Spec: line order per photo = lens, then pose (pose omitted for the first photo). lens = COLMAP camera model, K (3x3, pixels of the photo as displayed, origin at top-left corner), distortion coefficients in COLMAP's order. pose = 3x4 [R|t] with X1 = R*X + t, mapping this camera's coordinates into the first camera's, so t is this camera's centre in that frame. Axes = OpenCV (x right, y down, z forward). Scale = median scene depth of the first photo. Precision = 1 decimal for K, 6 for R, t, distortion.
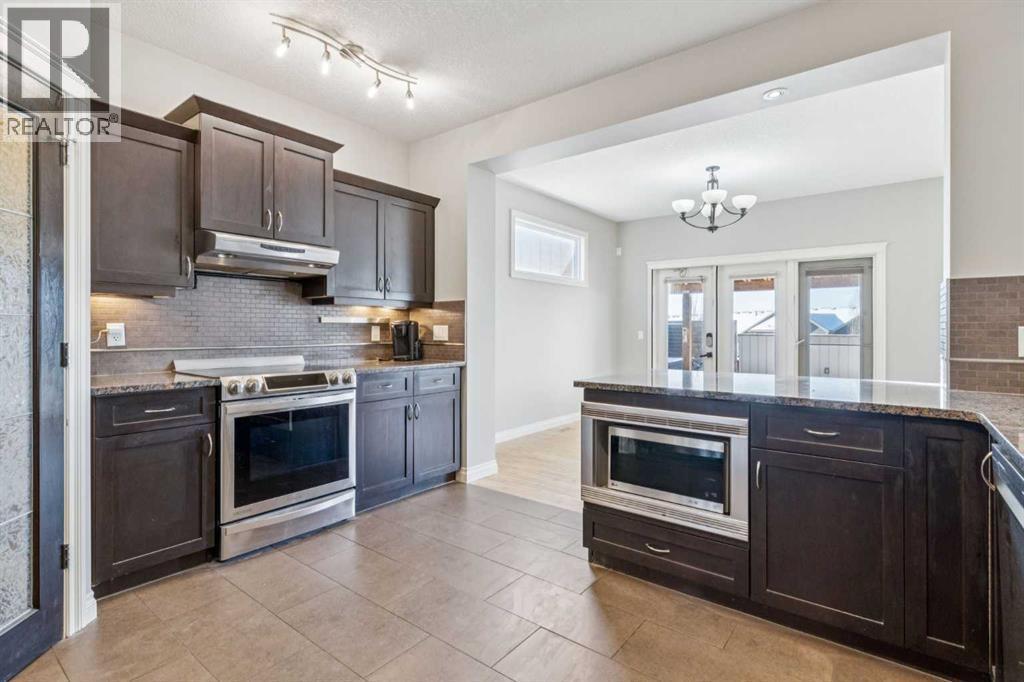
lens RADIAL K [[490.3, 0, 514.4], [0, 490.3, 331.3], [0, 0, 1]] dist [0.000256, 0.000105]
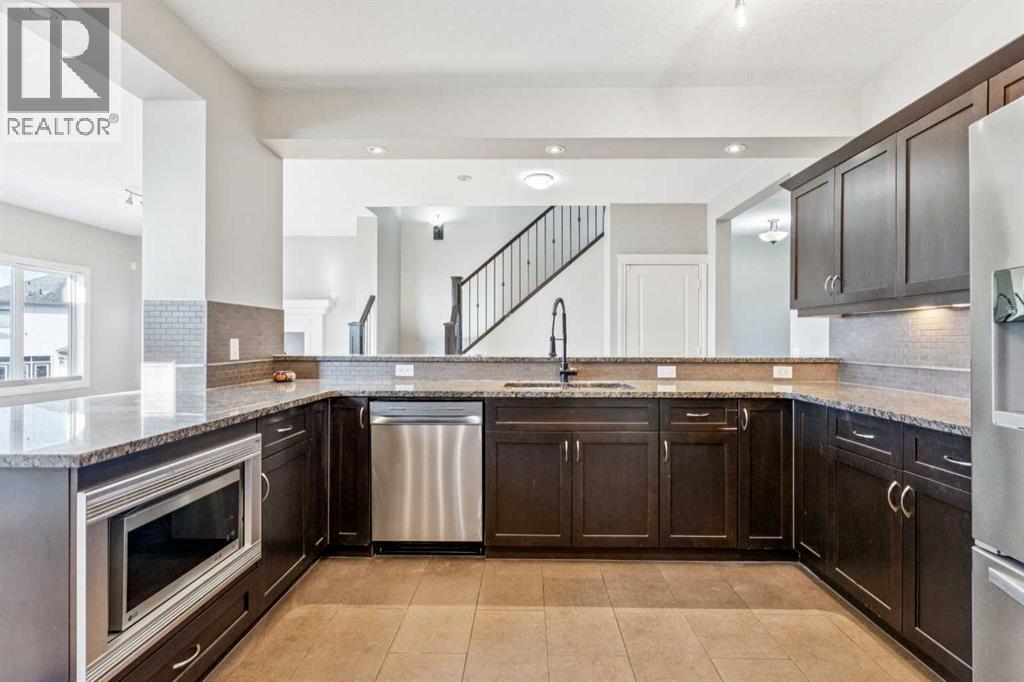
lens RADIAL K [[490.1, 0, 521.6], [0, 490.1, 340.5], [0, 0, 1]] dist [0.000064, 0.000111]
pose [[-0.601461, -0.005210, 0.798885, -0.352774], [-0.003342, 0.999986, 0.004006, -0.007445], [-0.798895, -0.000260, -0.601470, 0.666133]]
